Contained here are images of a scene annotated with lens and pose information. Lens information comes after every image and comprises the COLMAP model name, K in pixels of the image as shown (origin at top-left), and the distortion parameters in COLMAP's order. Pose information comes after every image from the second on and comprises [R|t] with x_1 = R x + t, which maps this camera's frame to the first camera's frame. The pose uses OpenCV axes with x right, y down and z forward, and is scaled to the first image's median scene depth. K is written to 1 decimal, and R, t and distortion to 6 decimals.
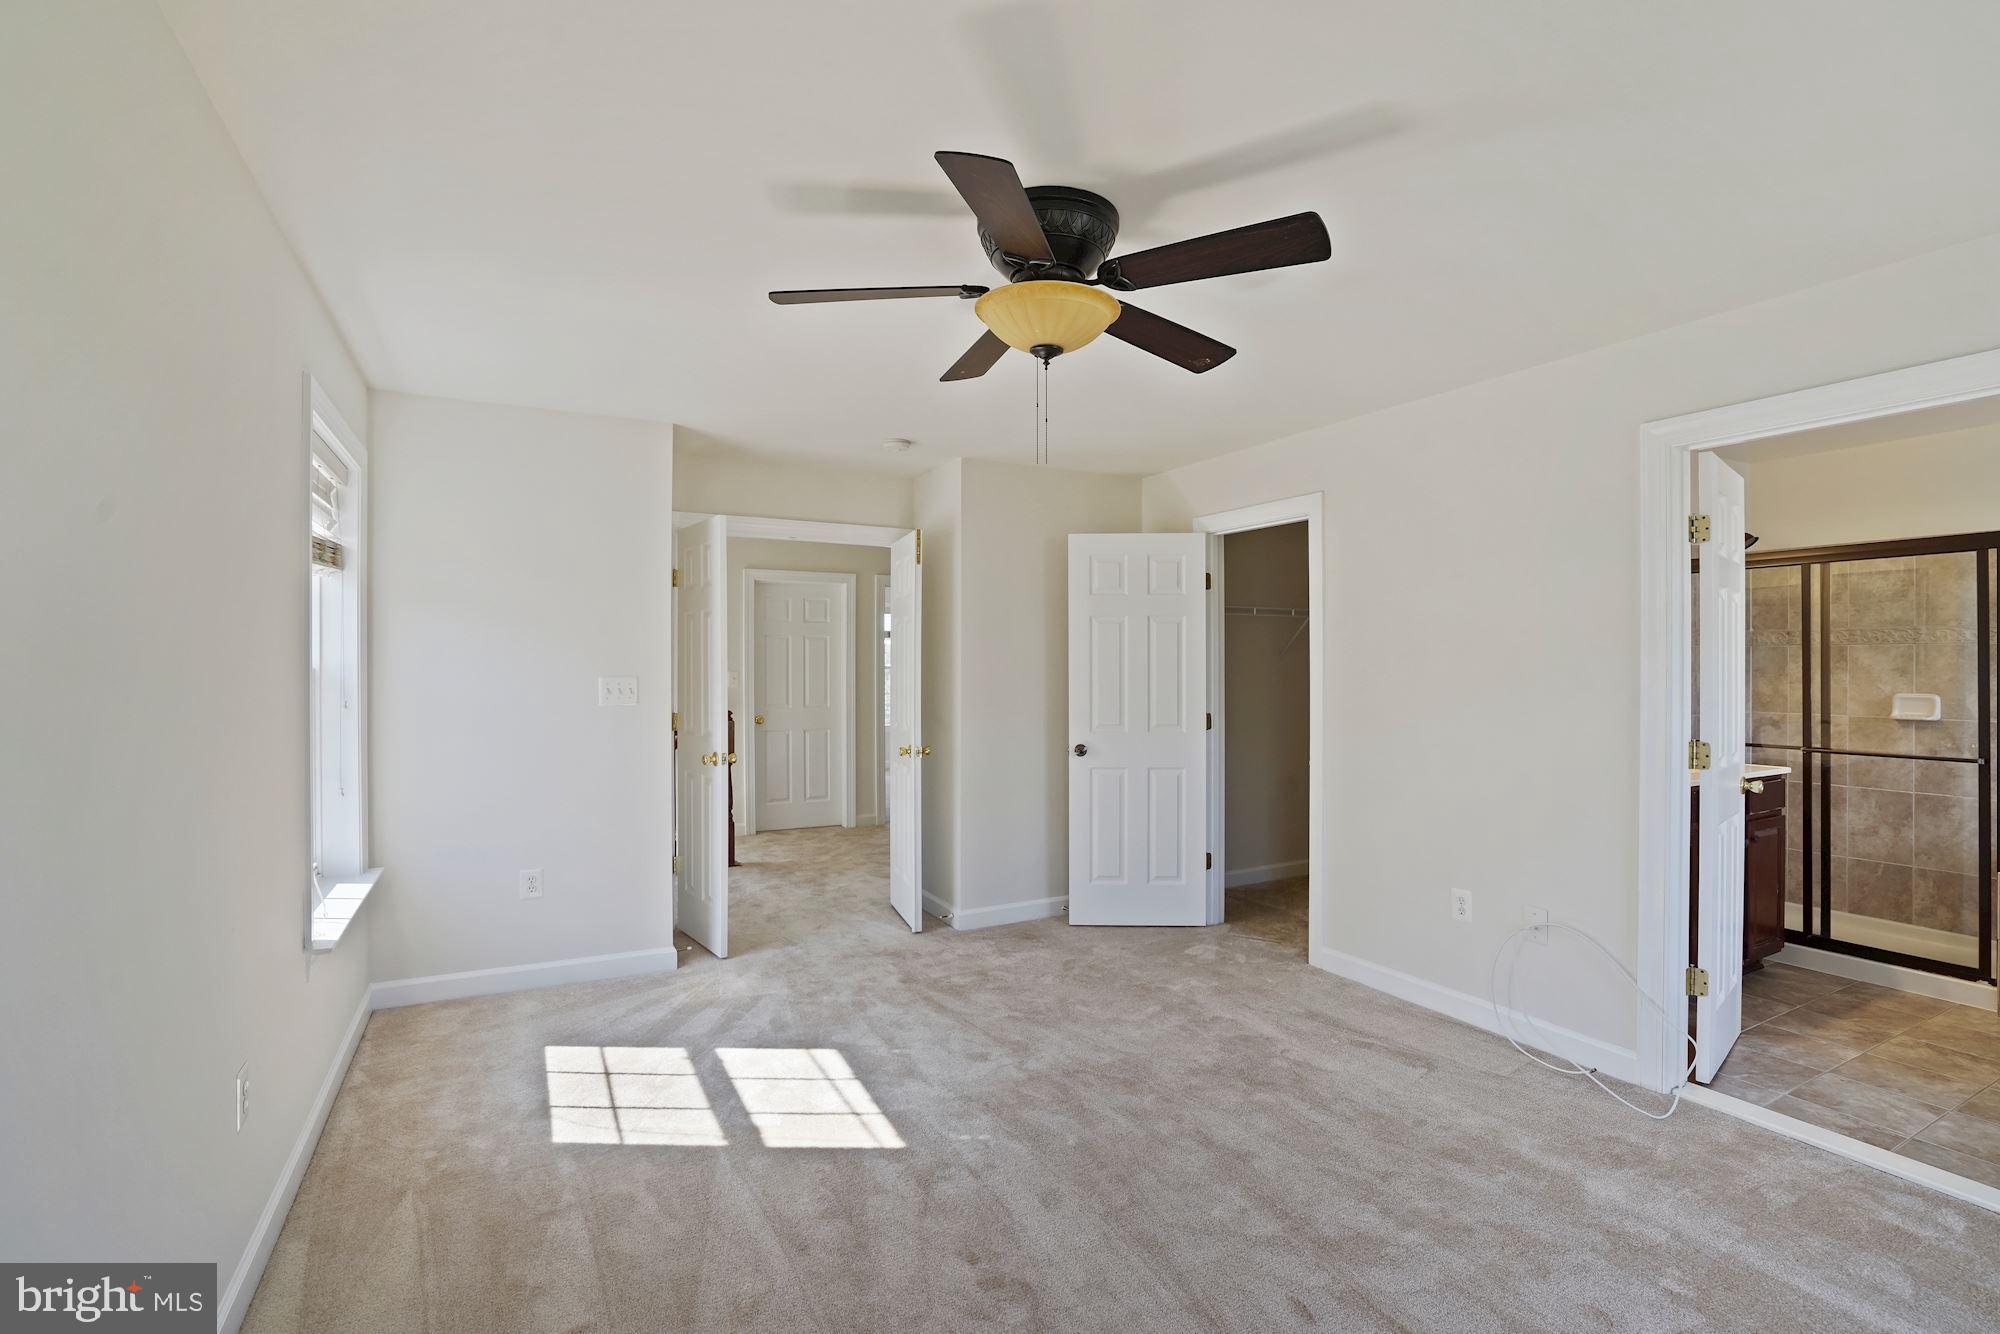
lens RADIAL K [[934.9, 0, 1003.4], [0, 934.9, 667.0], [0, 0, 1]] dist [-0.054771, 0.019359]
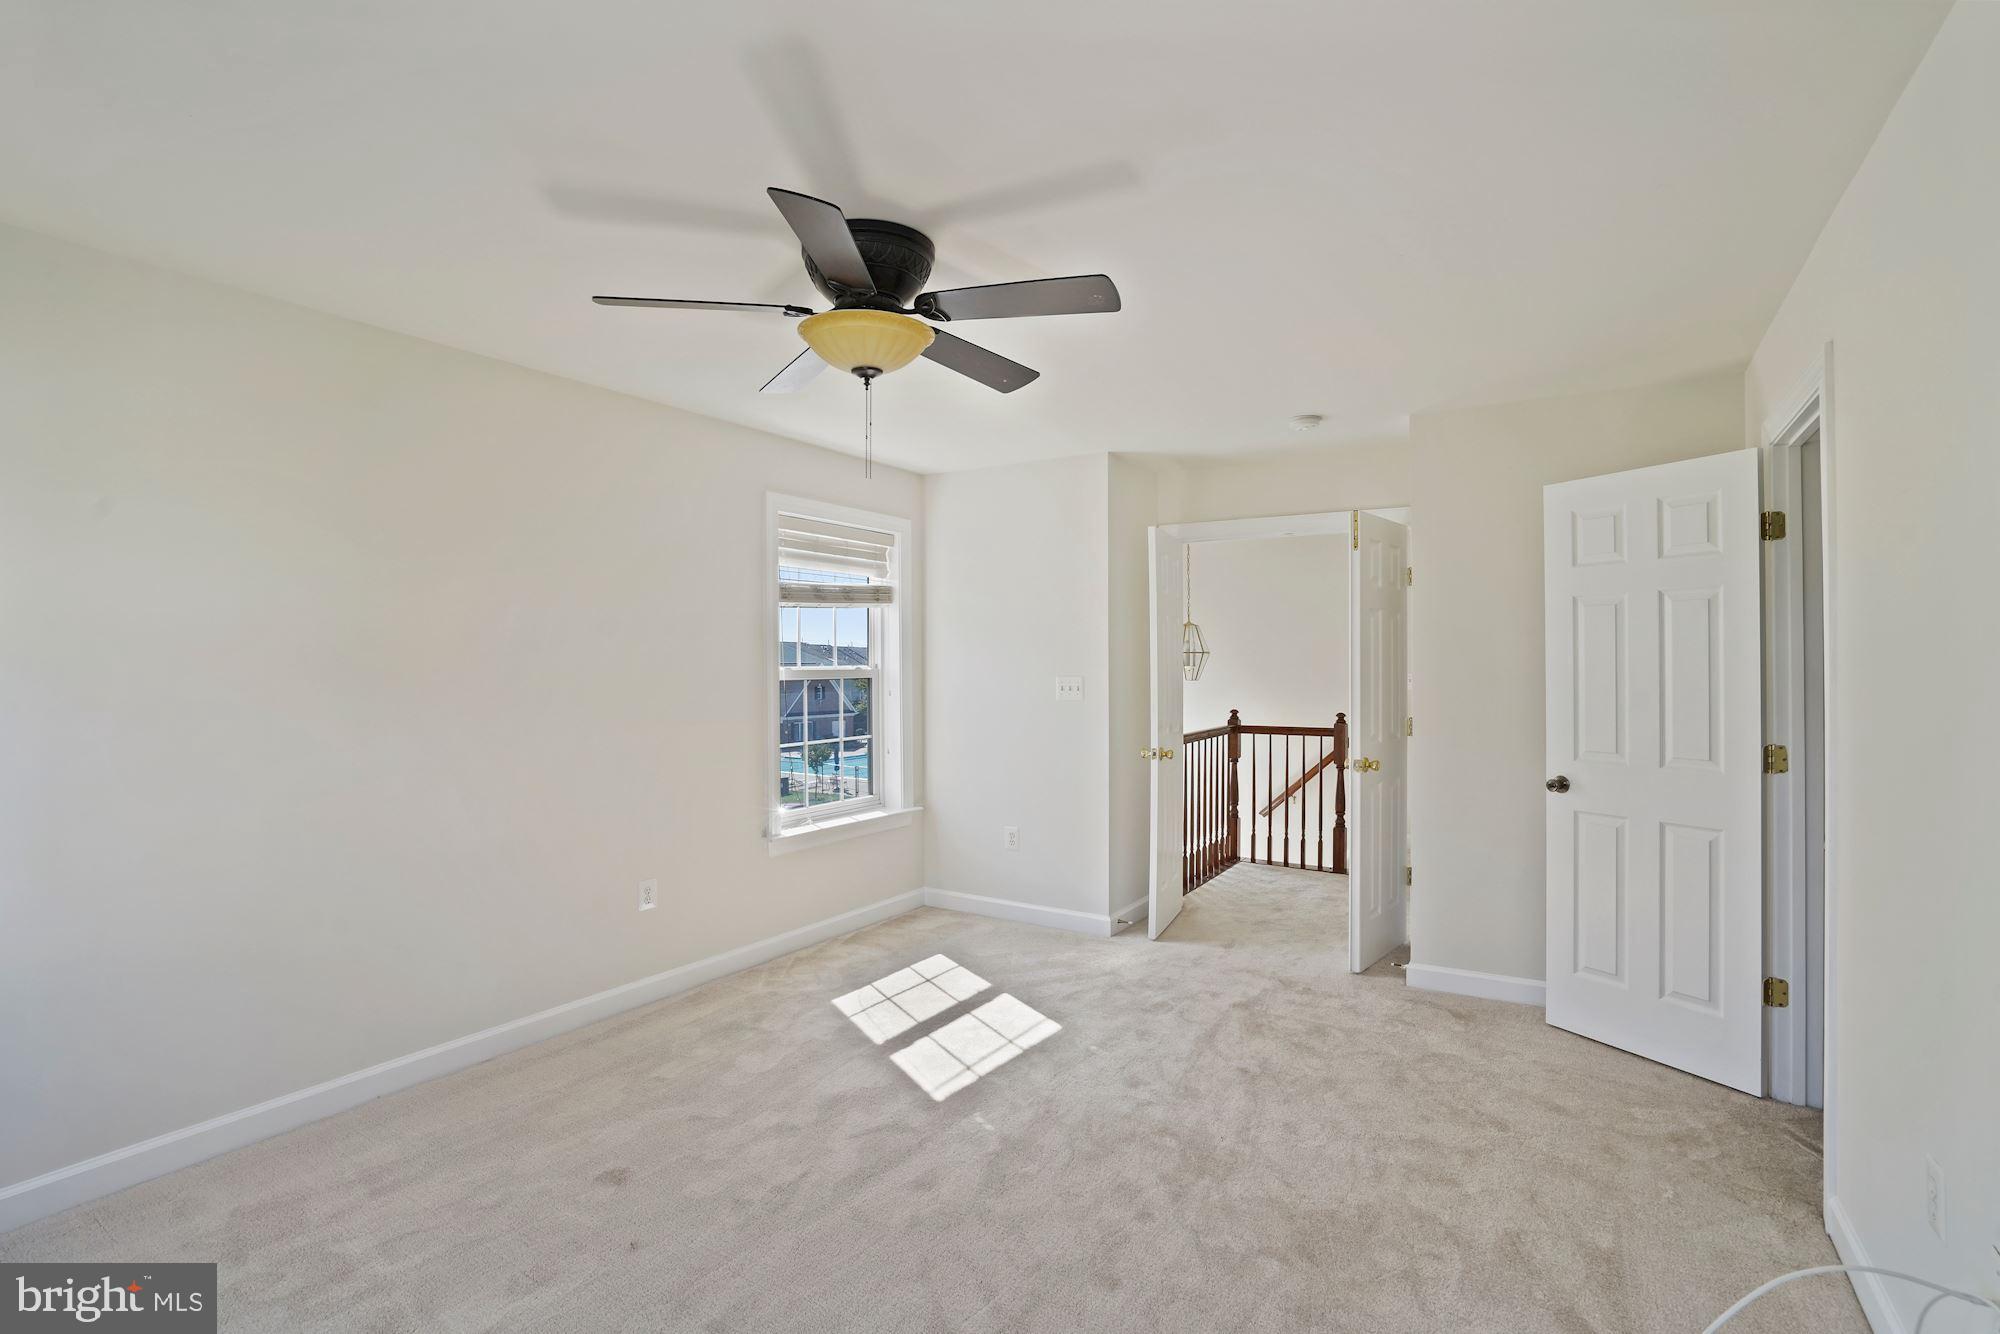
lens RADIAL K [[934.9, 0, 1009.6], [0, 934.9, 669.8], [0, 0, 1]] dist [-0.054771, 0.019359]
pose [[0.494830, 0.001758, -0.868988, 0.717401], [-0.000846, 0.999998, 0.001542, 0.000062], [0.868989, -0.000028, 0.494831, 0.417875]]
